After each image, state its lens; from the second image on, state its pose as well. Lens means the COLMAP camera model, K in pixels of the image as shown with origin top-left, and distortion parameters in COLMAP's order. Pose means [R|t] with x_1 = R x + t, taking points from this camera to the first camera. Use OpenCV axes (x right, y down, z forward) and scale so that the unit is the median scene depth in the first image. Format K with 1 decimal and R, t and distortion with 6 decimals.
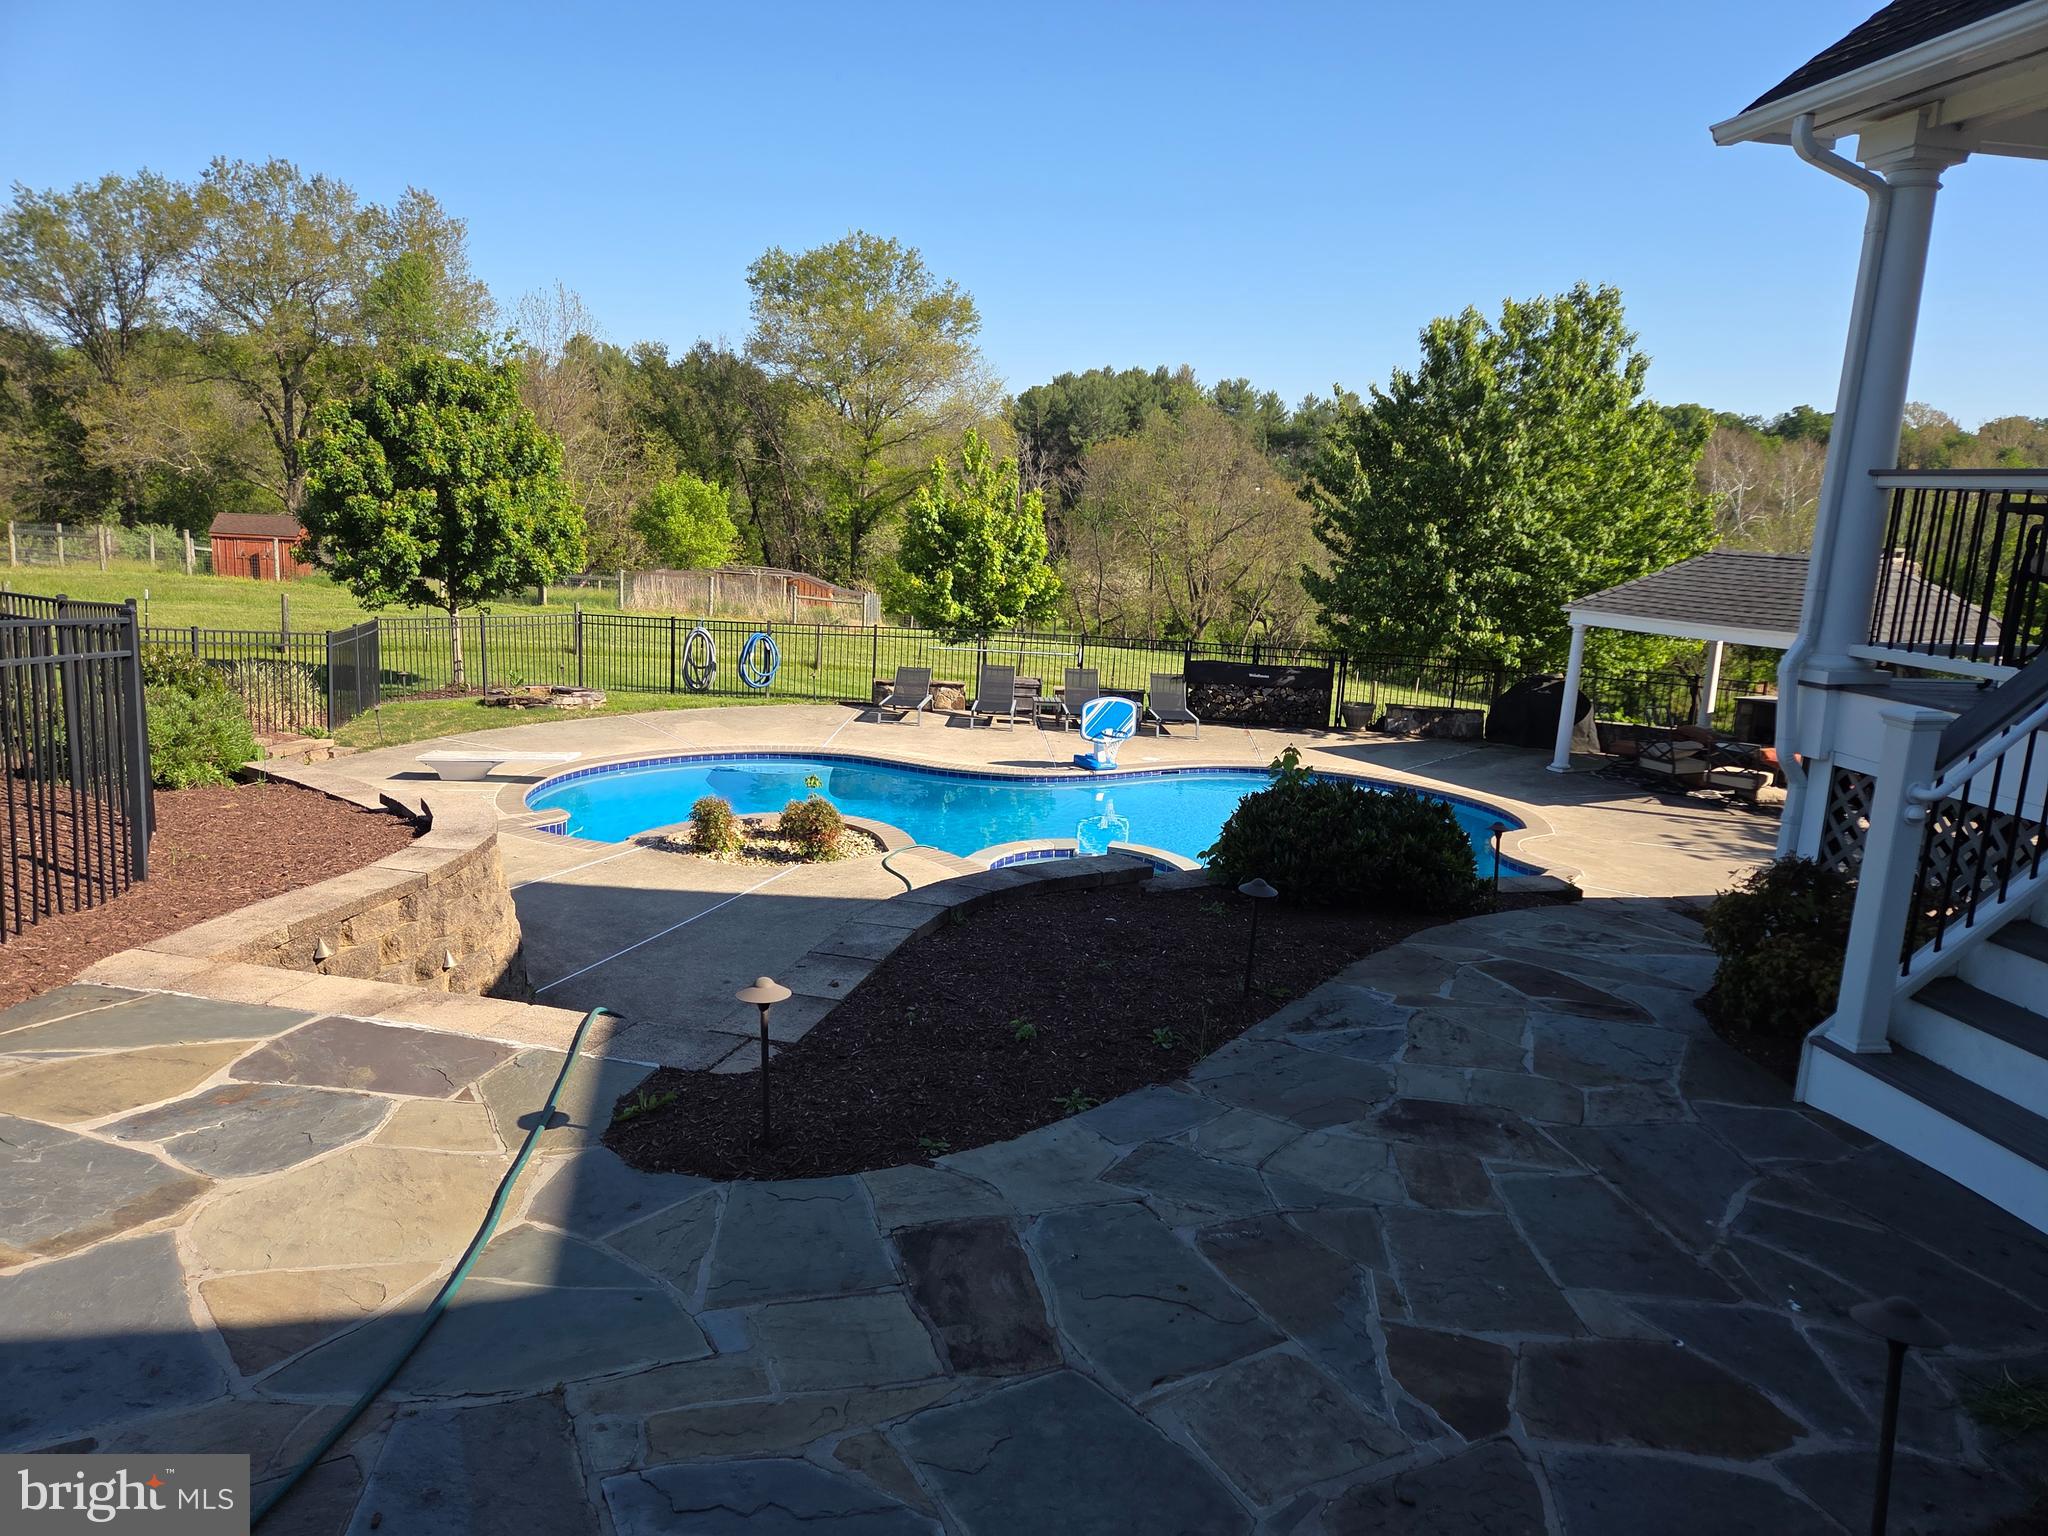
lens RADIAL K [[1378.3, 0, 1017.9], [0, 1378.3, 776.7], [0, 0, 1]] dist [0.096605, -0.094757]
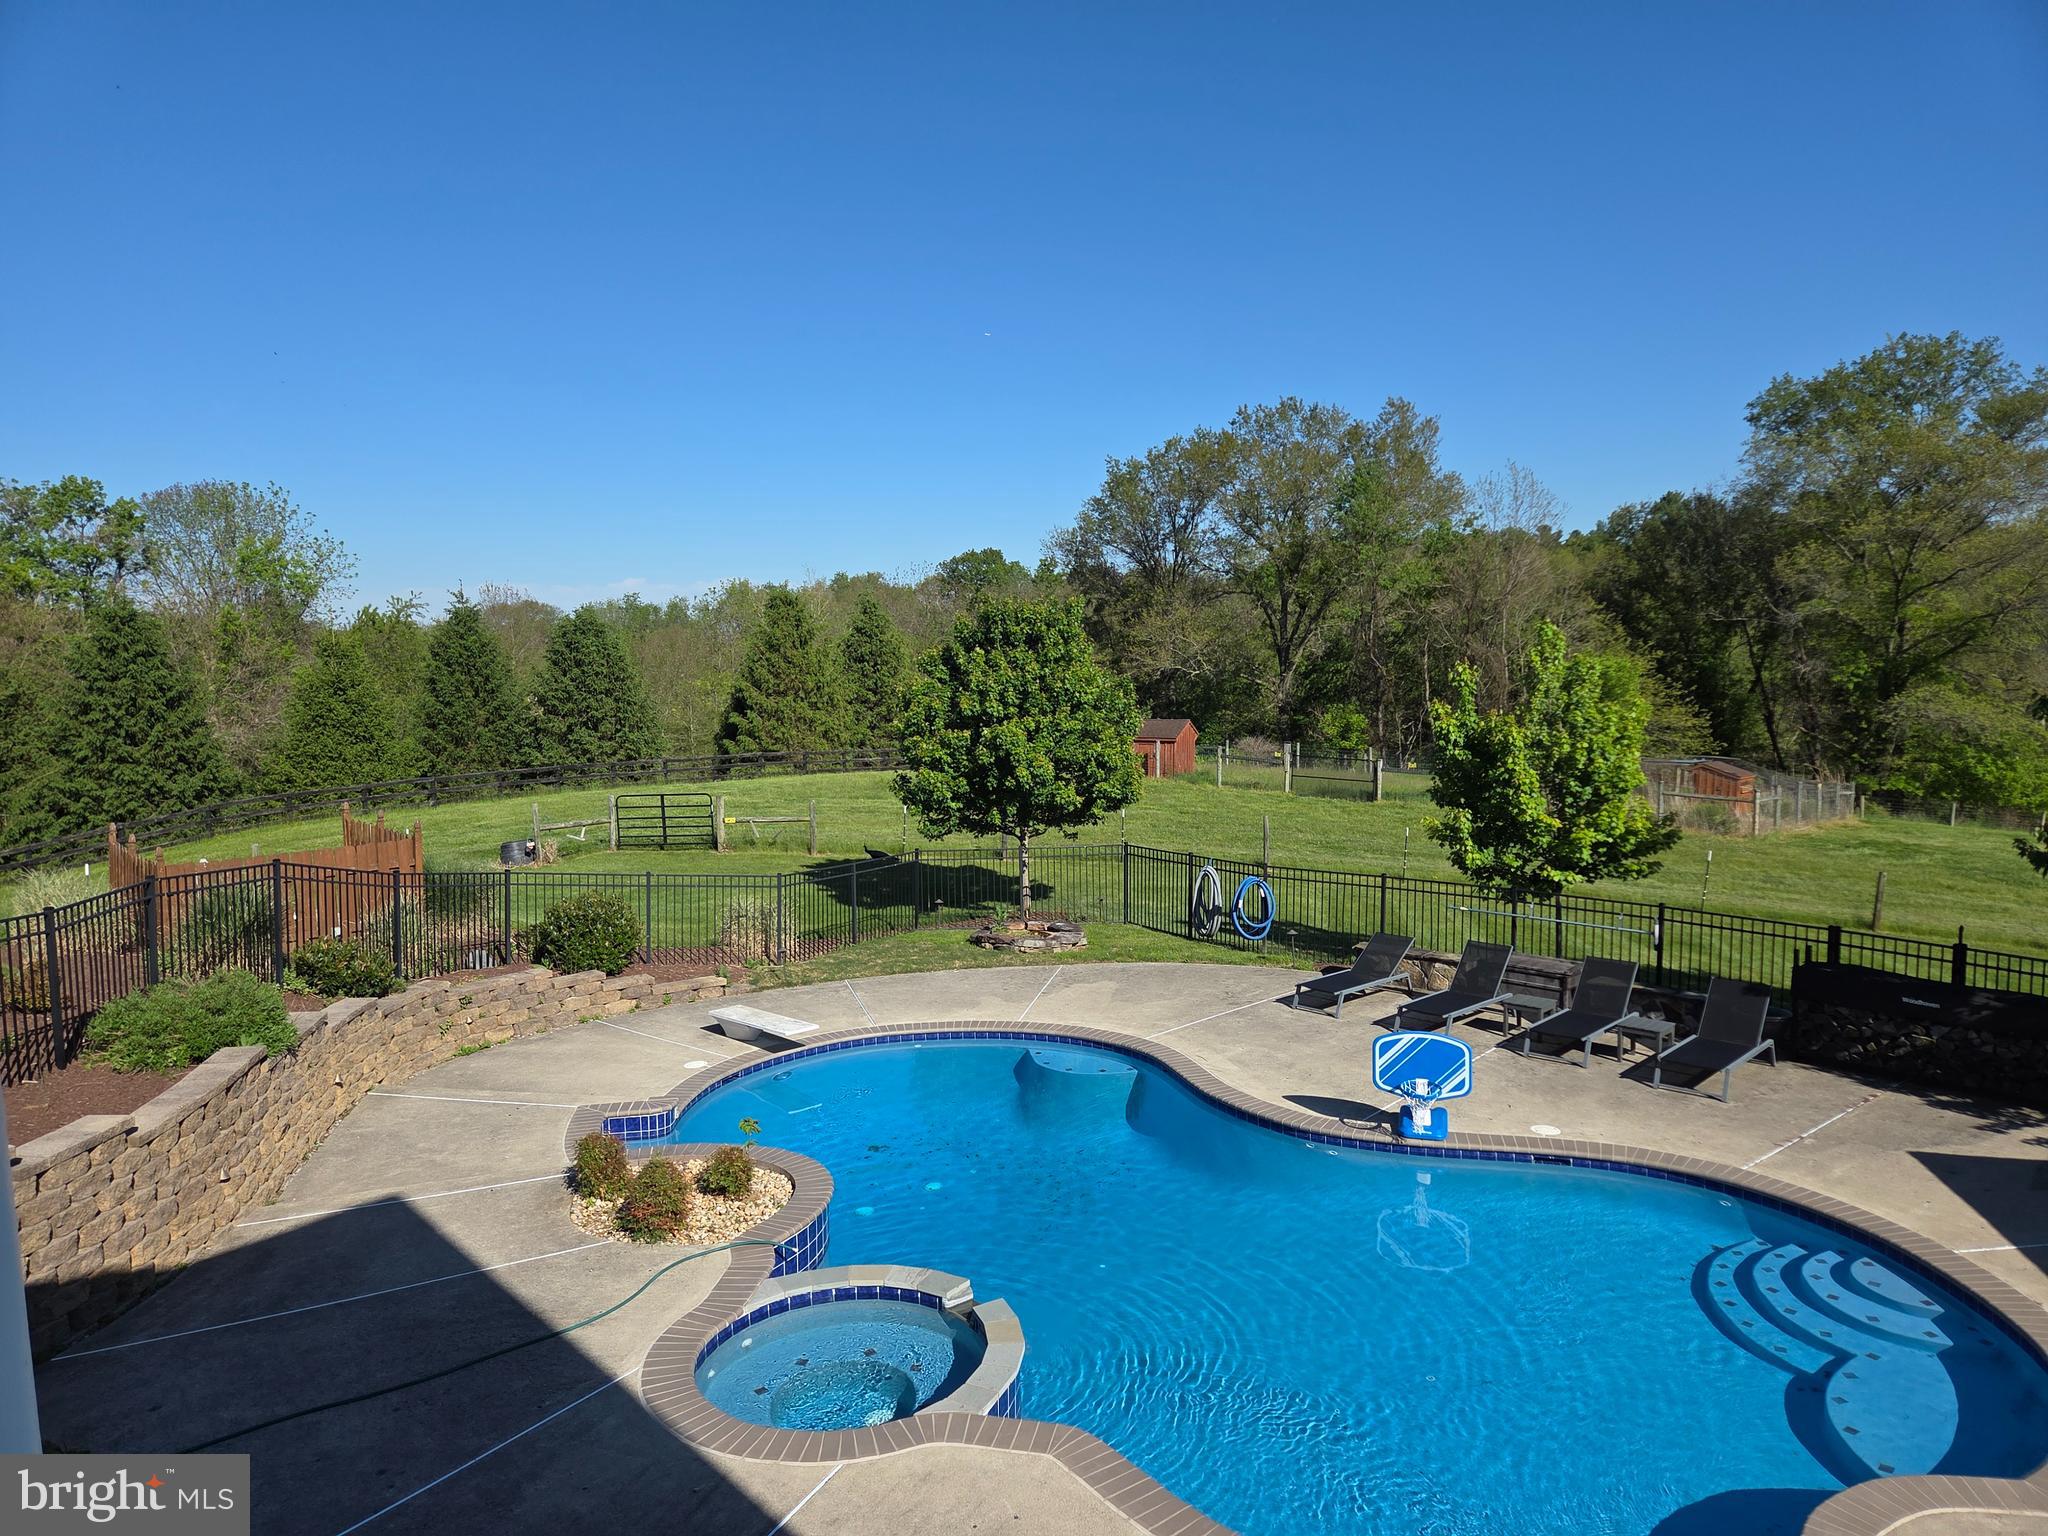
lens RADIAL K [[1378.3, 0, 1017.9], [0, 1378.3, 776.7], [0, 0, 1]] dist [0.096605, -0.094757]
pose [[0.707483, 0.004292, -0.706718, 0.110556], [-0.083994, 0.993405, -0.078053, -0.030127], [0.701722, 0.114581, 0.703177, 0.099186]]
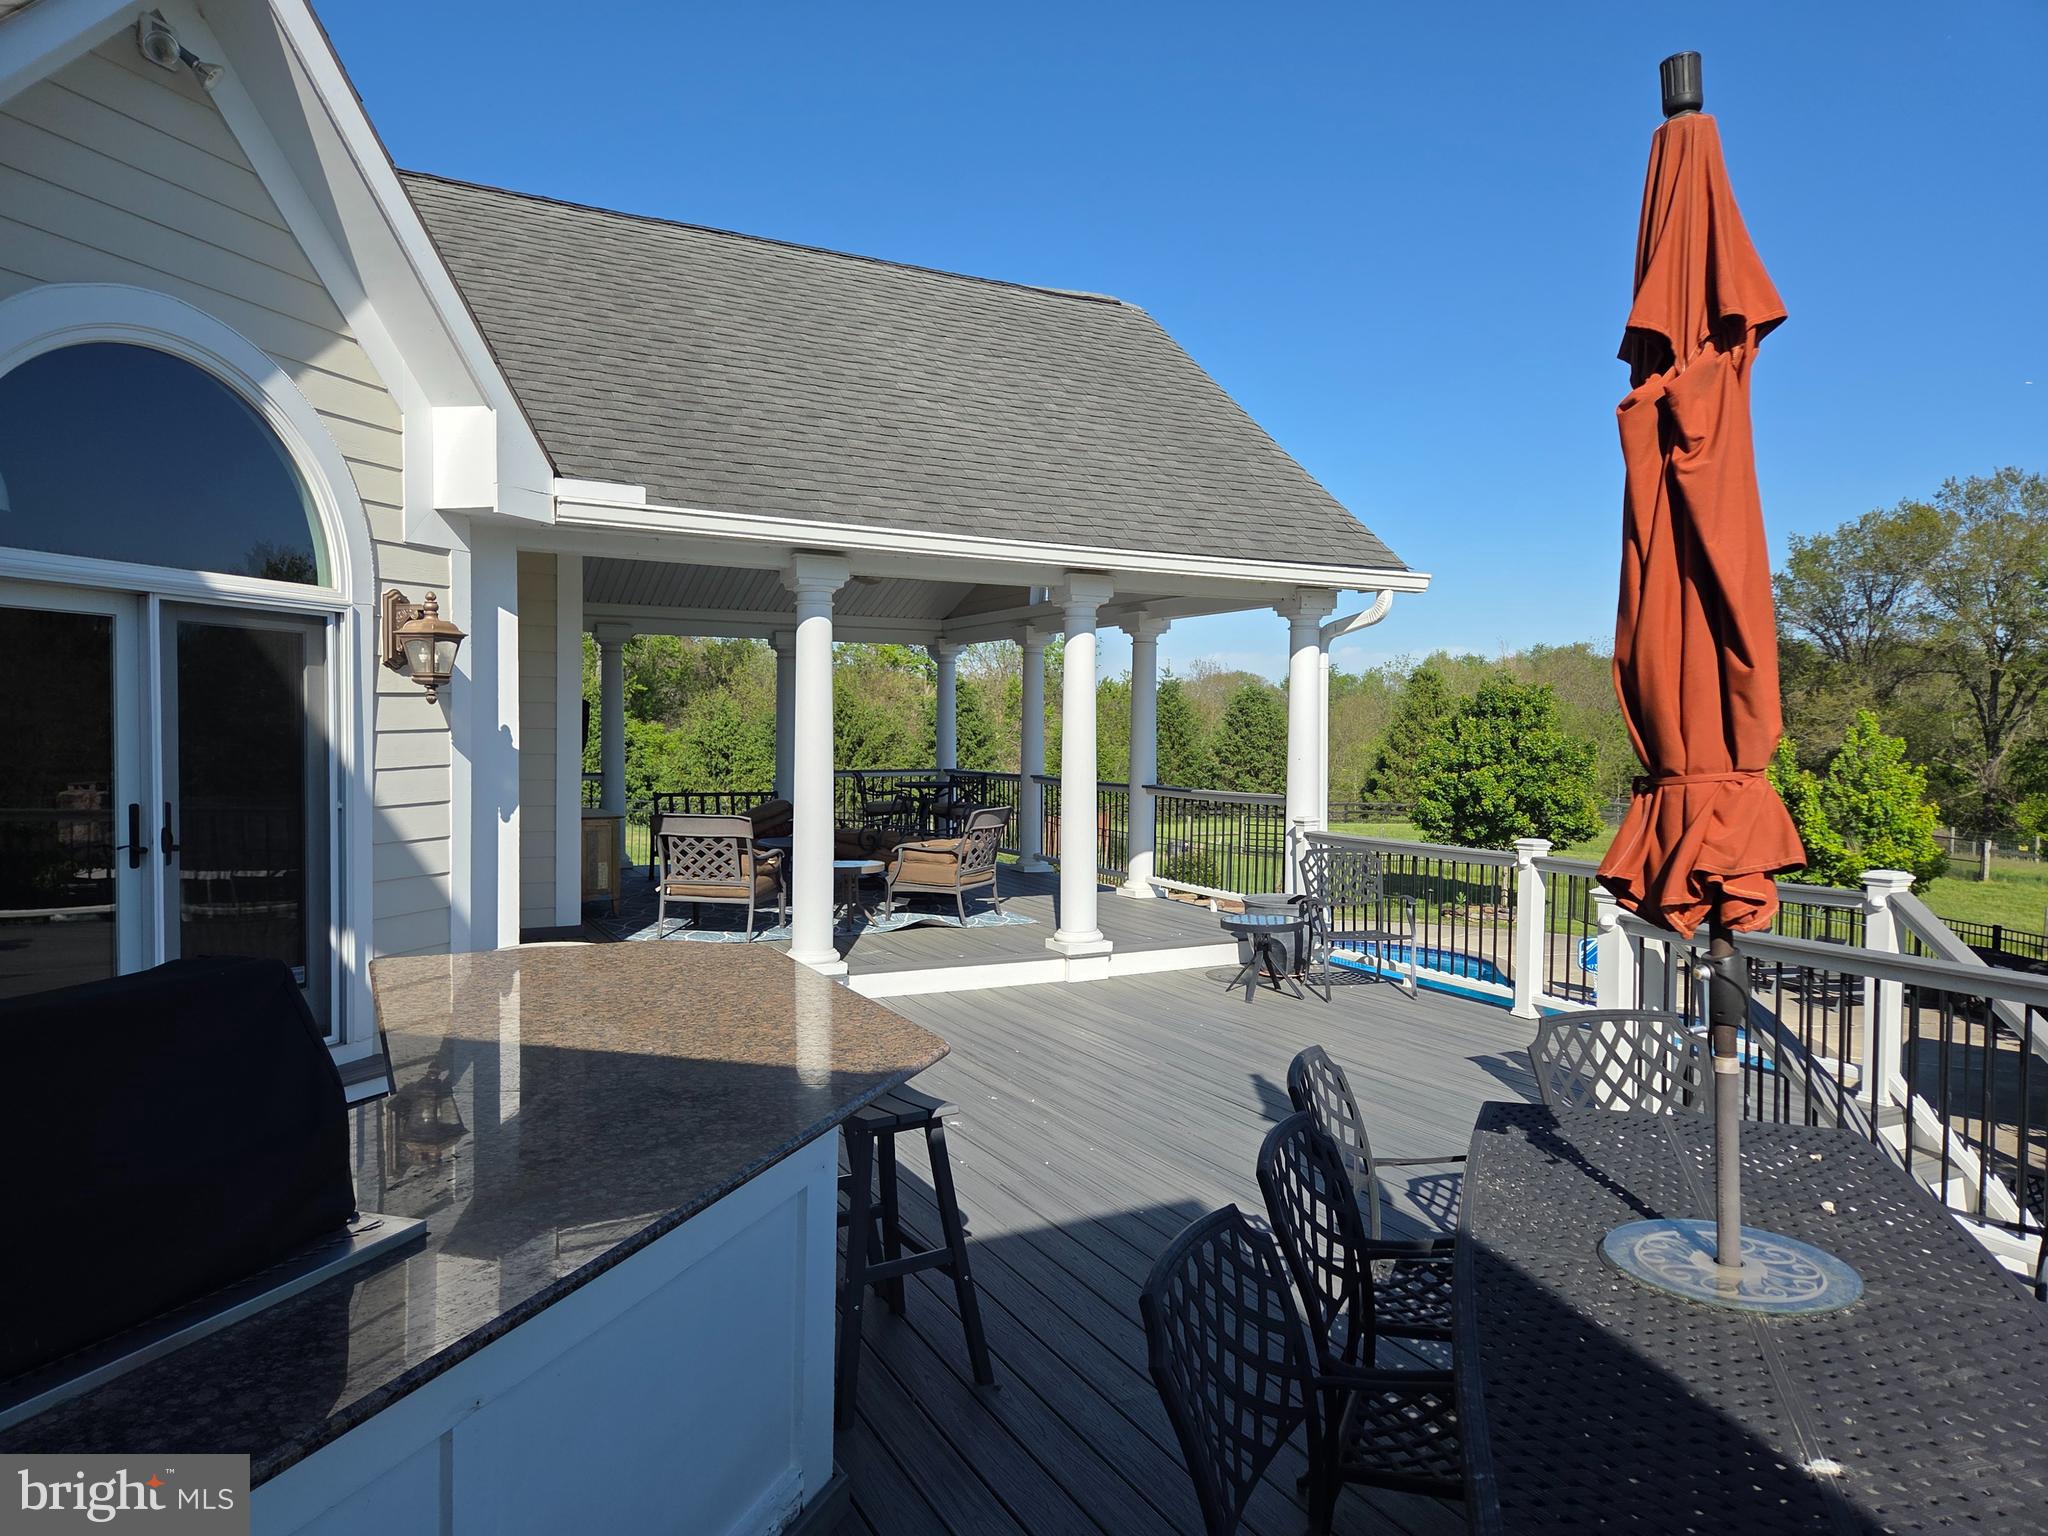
lens RADIAL K [[1378.3, 0, 1017.9], [0, 1378.3, 776.7], [0, 0, 1]] dist [0.096605, -0.094757]
pose [[0.284885, -0.004394, -0.958552, 0.292022], [-0.182726, 0.981404, -0.058805, -0.008063], [0.940985, 0.191905, 0.278784, 0.042900]]
